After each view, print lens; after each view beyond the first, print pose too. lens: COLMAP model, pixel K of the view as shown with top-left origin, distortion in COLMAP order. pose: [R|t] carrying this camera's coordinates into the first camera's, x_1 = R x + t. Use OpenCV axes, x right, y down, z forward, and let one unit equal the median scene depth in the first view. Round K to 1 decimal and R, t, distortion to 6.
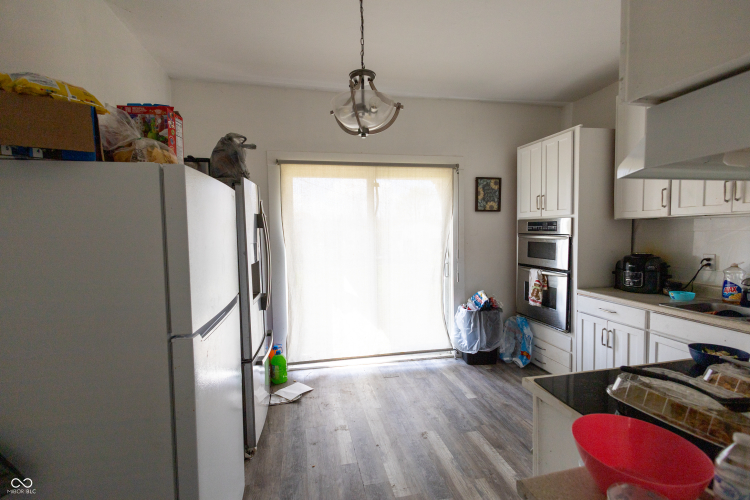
lens RADIAL K [[345.7, 0, 374.8], [0, 345.7, 249.4], [0, 0, 1]] dist [0.015483, -0.002813]
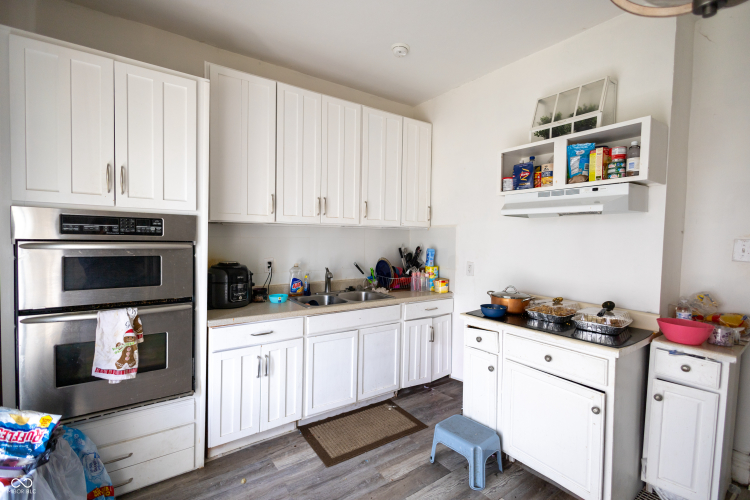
lens RADIAL K [[345.7, 0, 374.9], [0, 345.7, 250.1], [0, 0, 1]] dist [0.015483, -0.002813]
pose [[-0.390832, -0.033778, 0.919842, -0.149757], [0.035600, 0.998024, 0.051775, -0.043817], [-0.919773, 0.052981, -0.388857, 0.860270]]
